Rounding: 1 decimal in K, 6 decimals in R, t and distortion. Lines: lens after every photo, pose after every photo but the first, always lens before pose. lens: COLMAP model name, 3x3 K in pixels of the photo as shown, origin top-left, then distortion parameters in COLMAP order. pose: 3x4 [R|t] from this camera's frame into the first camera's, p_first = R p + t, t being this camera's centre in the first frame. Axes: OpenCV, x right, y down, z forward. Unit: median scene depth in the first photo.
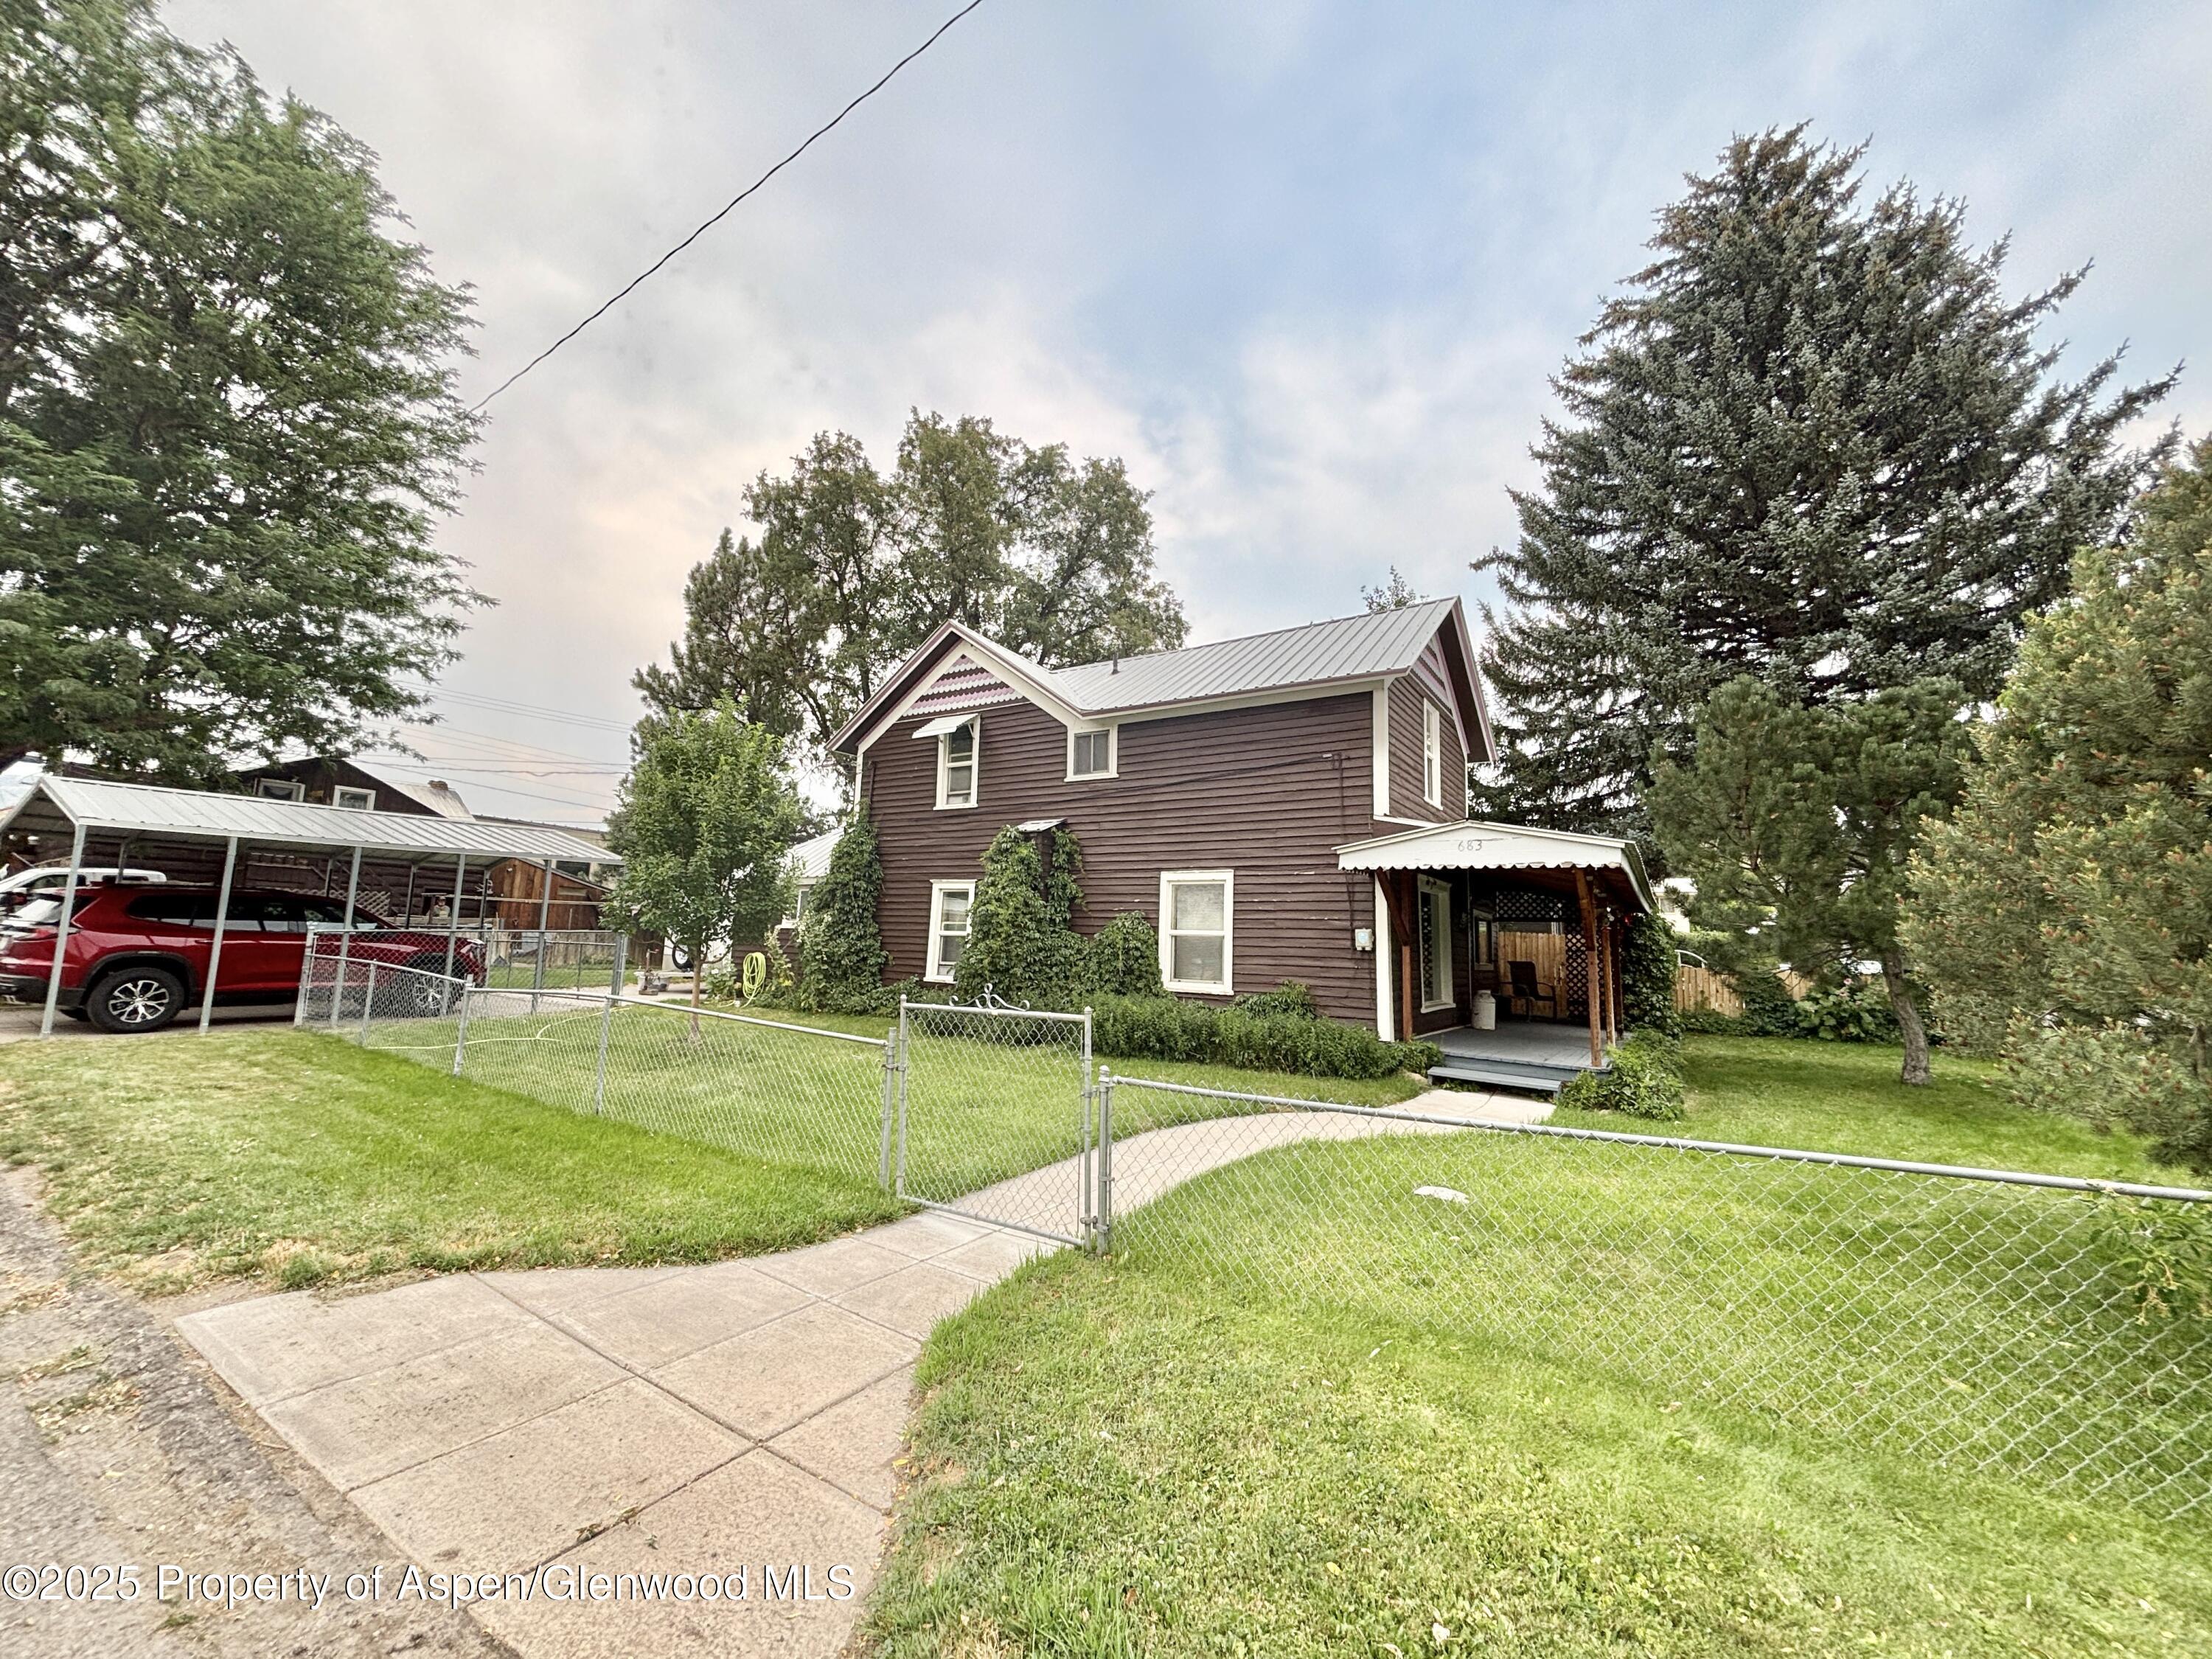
lens RADIAL K [[898.1, 0, 1110.1], [0, 898.1, 831.7], [0, 0, 1]] dist [0.009543, -0.000053]
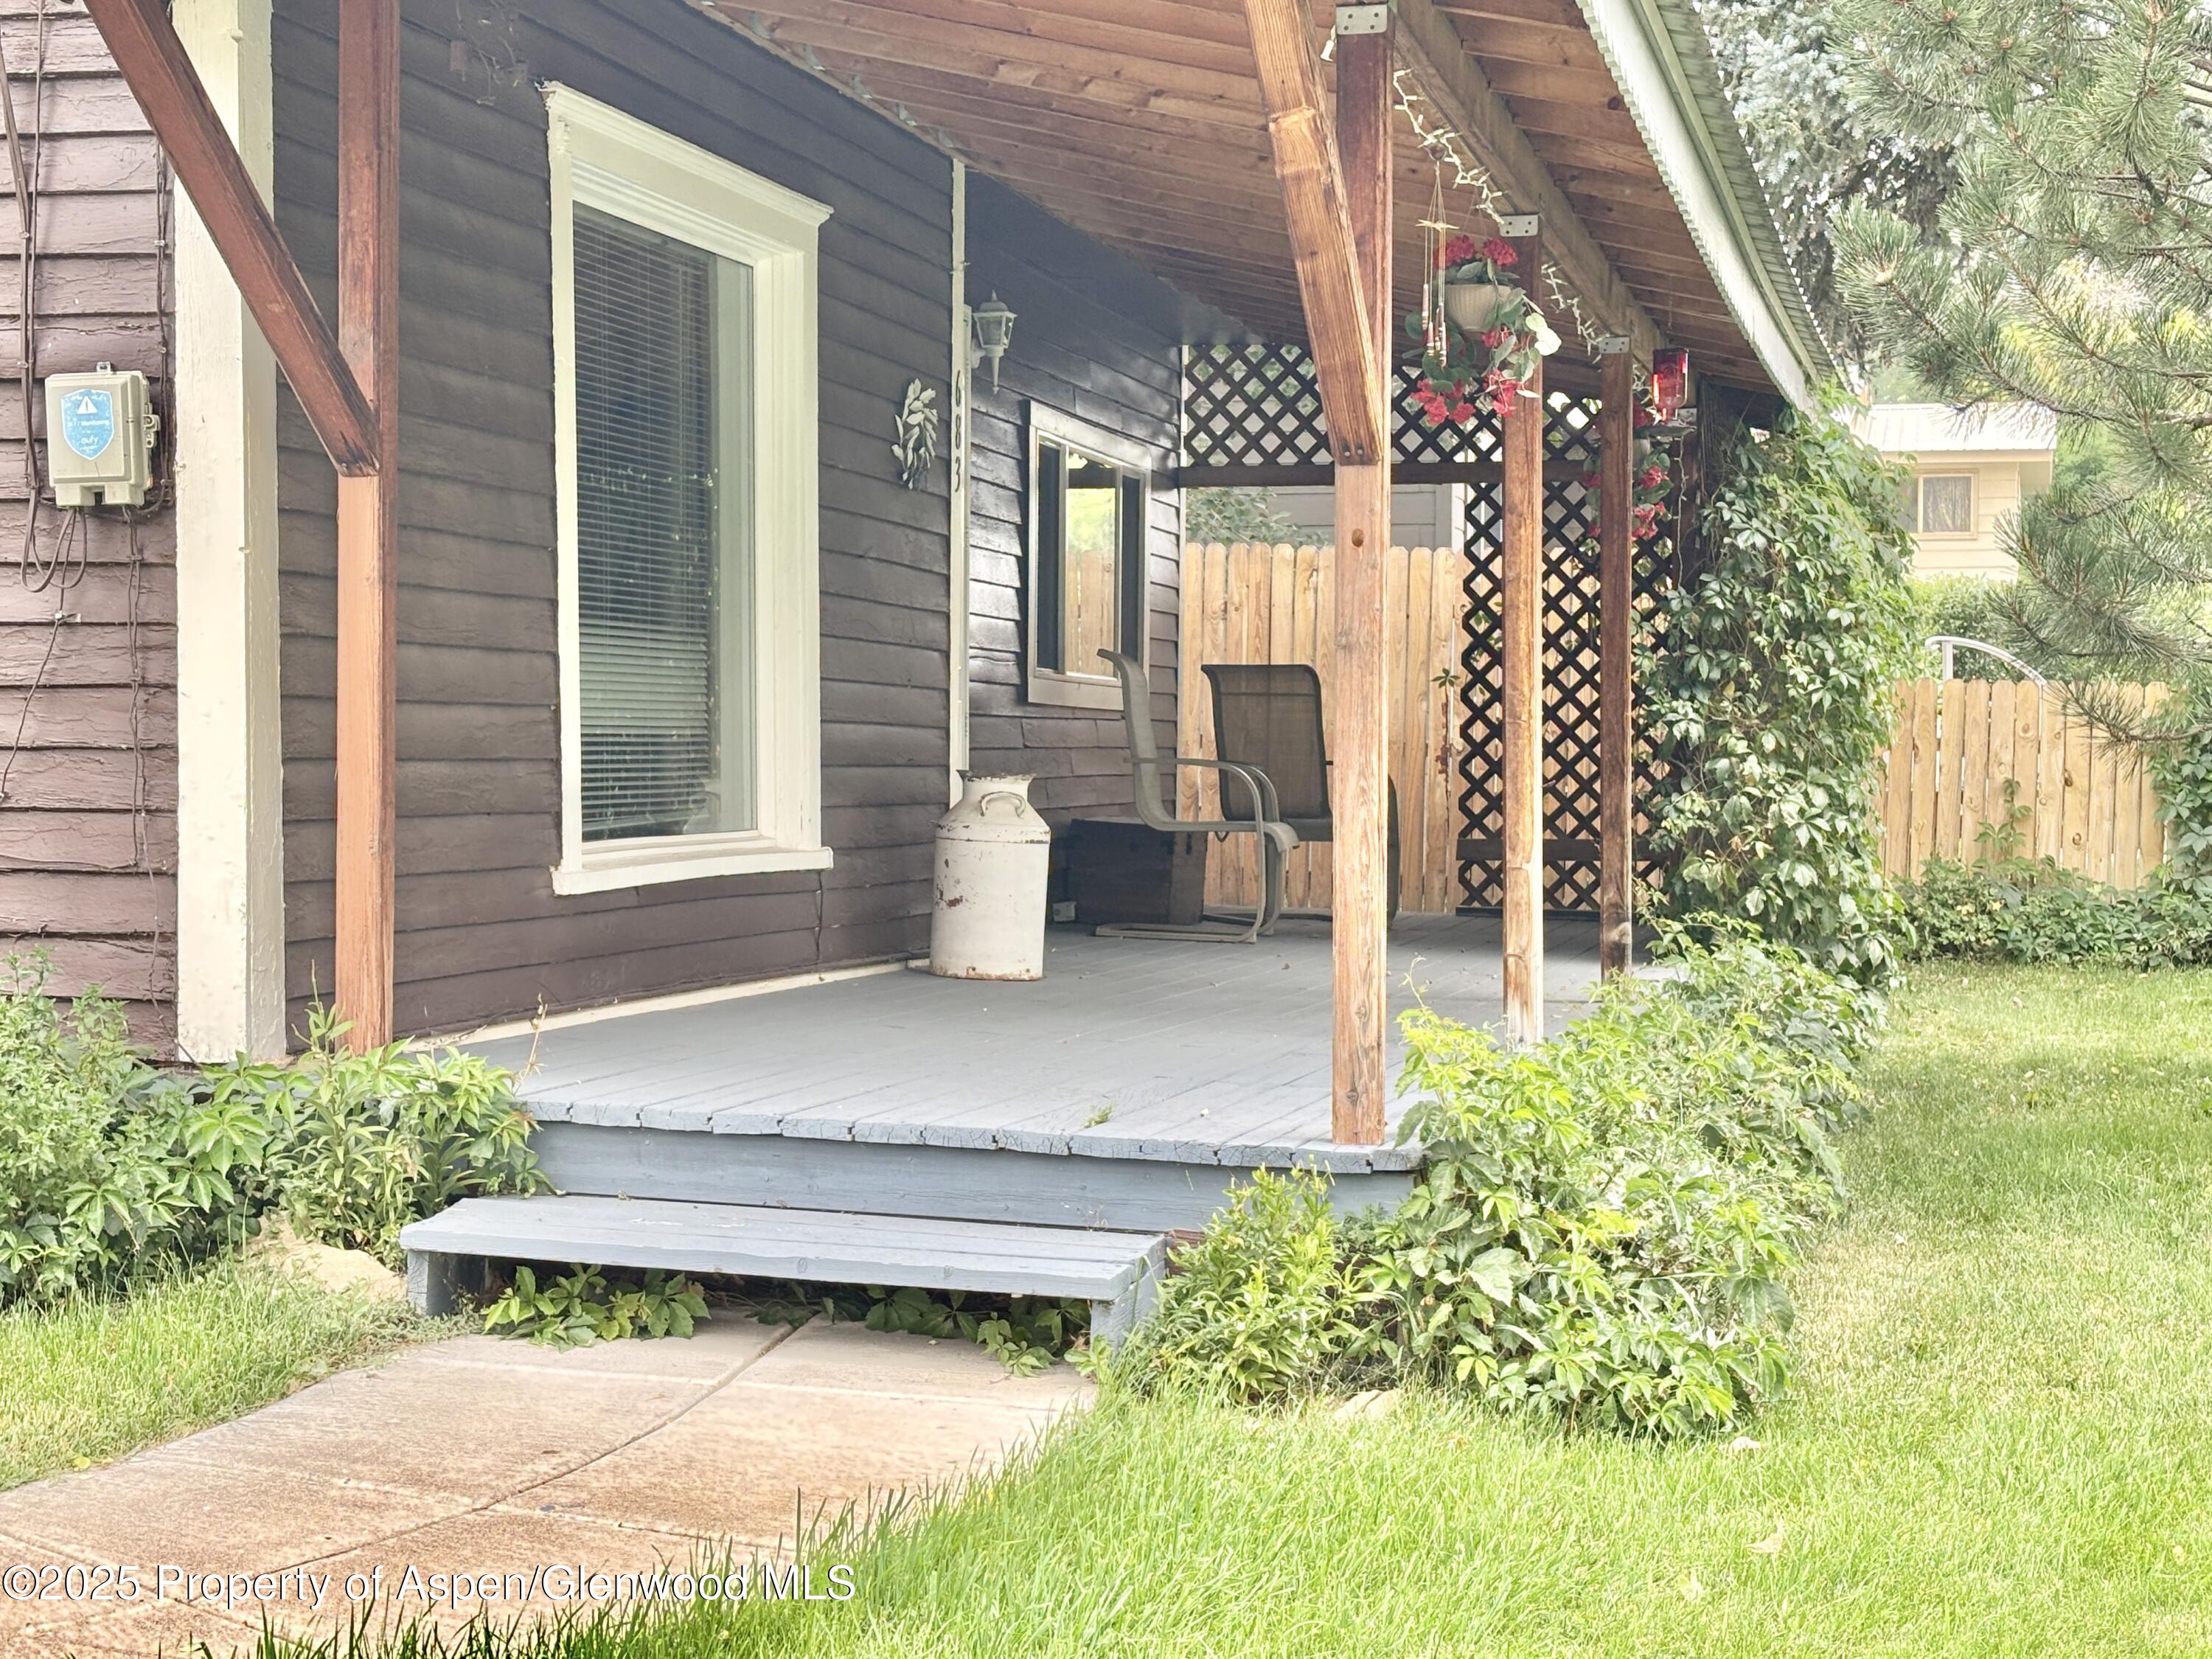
lens RADIAL K [[3670.1, 0, 1095.6], [0, 3670.1, 824.6], [0, 0, 1]] dist [0.215453, 0.000000]
pose [[0.948865, -0.028413, 0.314401, 0.194866], [-0.019740, 0.988652, 0.148923, 0.070147], [-0.315064, -0.147514, 0.937536, 0.263849]]
